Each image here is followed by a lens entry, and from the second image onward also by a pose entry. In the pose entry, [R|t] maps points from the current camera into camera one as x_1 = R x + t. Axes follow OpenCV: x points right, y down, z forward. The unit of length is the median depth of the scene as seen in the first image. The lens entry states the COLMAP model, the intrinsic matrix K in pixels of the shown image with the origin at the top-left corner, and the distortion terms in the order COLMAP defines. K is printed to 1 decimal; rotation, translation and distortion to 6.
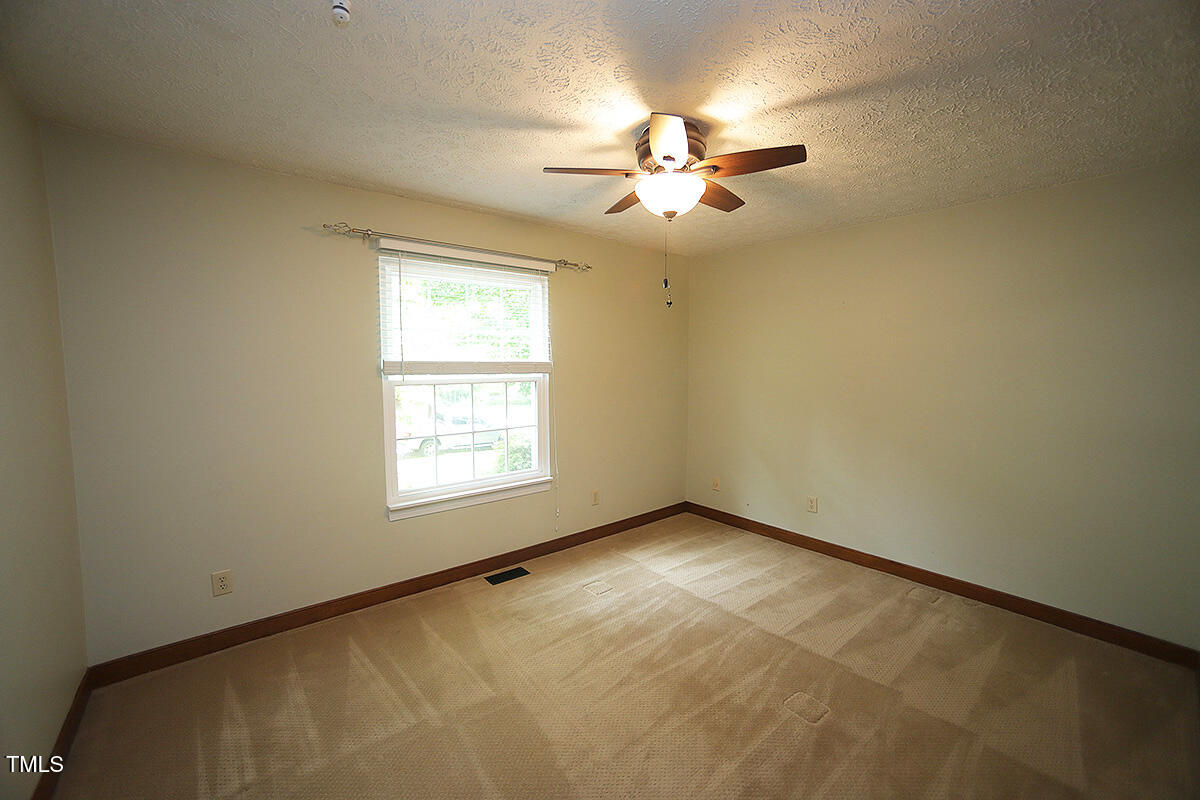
lens RADIAL K [[495.2, 0, 595.0], [0, 495.2, 398.7], [0, 0, 1]] dist [0.000119, 0.000145]
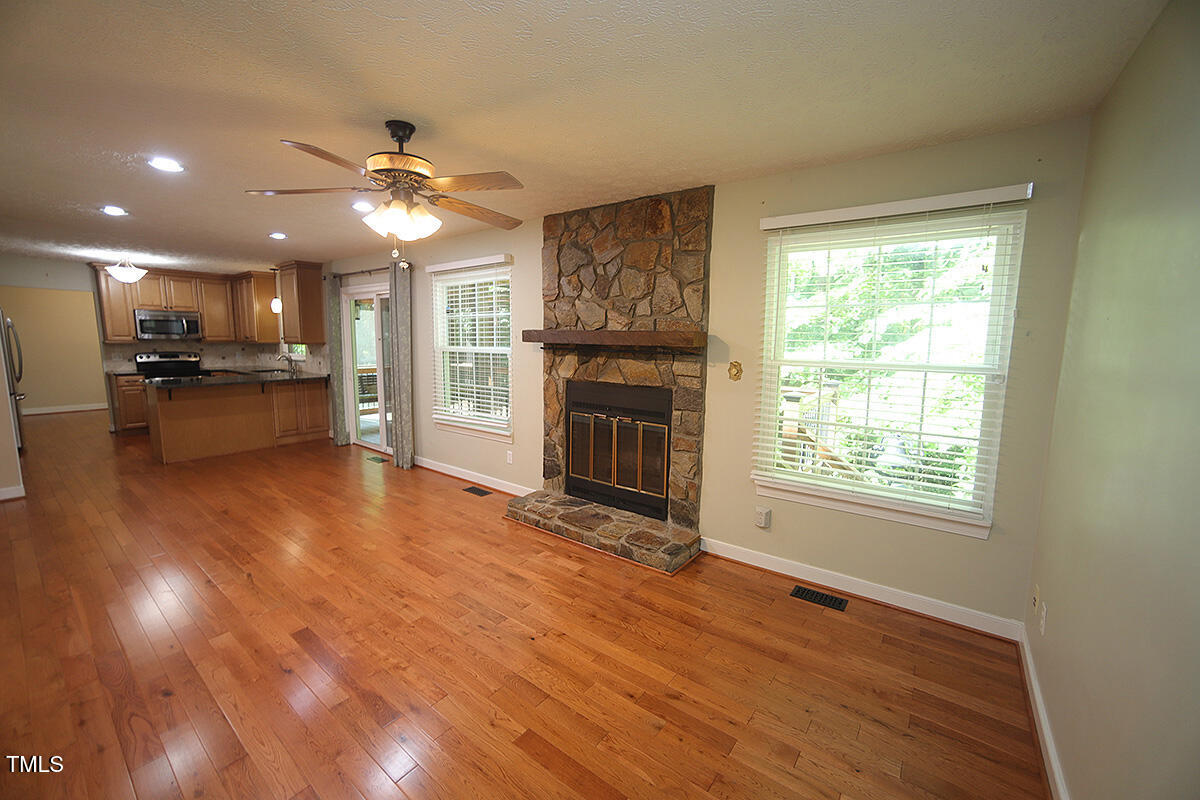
lens RADIAL K [[495.2, 0, 595.0], [0, 495.2, 398.7], [0, 0, 1]] dist [0.000119, 0.000145]
pose [[0.233152, 0.118366, -0.965210, 1.867812], [-0.089420, 0.990969, 0.099925, -0.107021], [0.968320, 0.063012, 0.241630, 1.500388]]
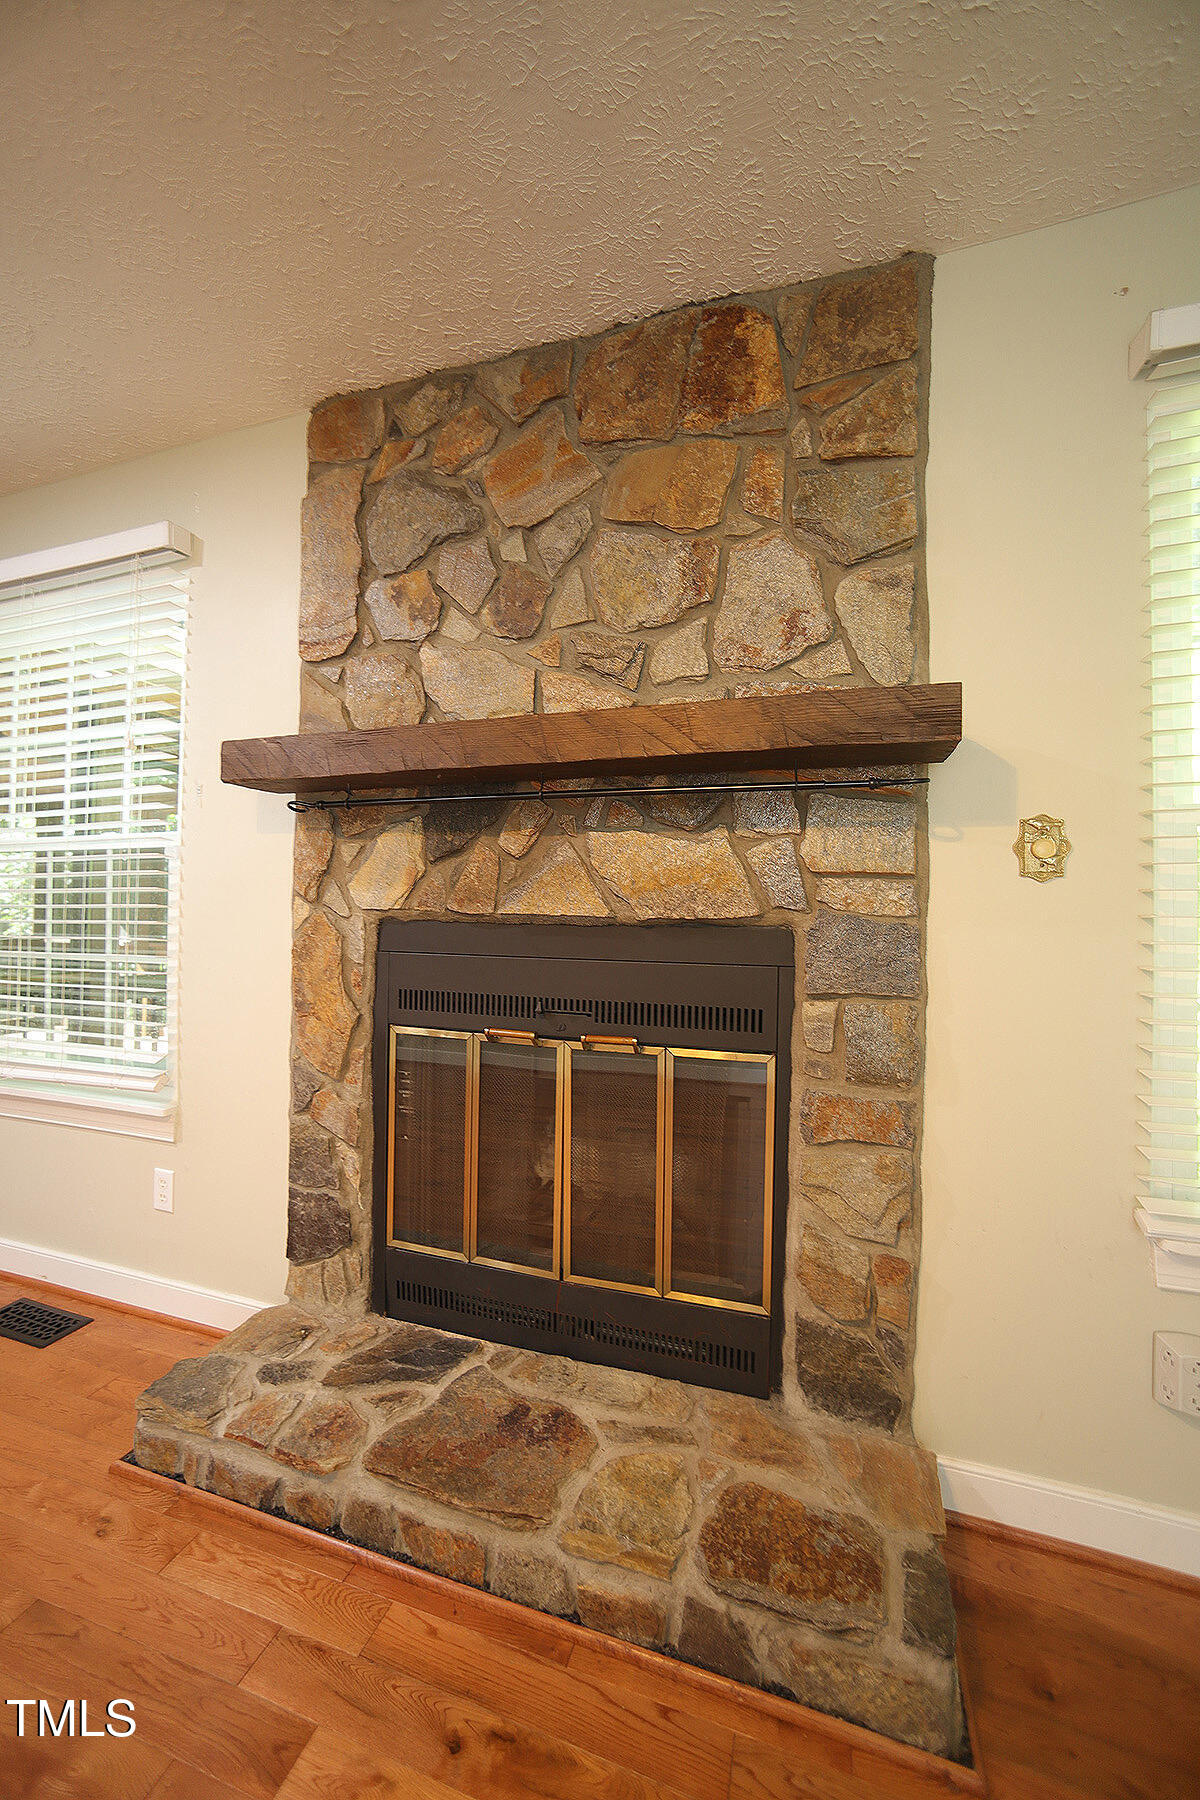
lens RADIAL K [[726.4, 0, 600.0], [0, 726.4, 900.0], [0, 0, 1]] dist [-0.027307, 0.000198]
pose [[0.545281, -0.016045, -0.838100, 0.881196], [-0.079224, 0.994355, -0.070581, 0.033047], [0.834501, 0.104884, 0.540932, 1.603935]]
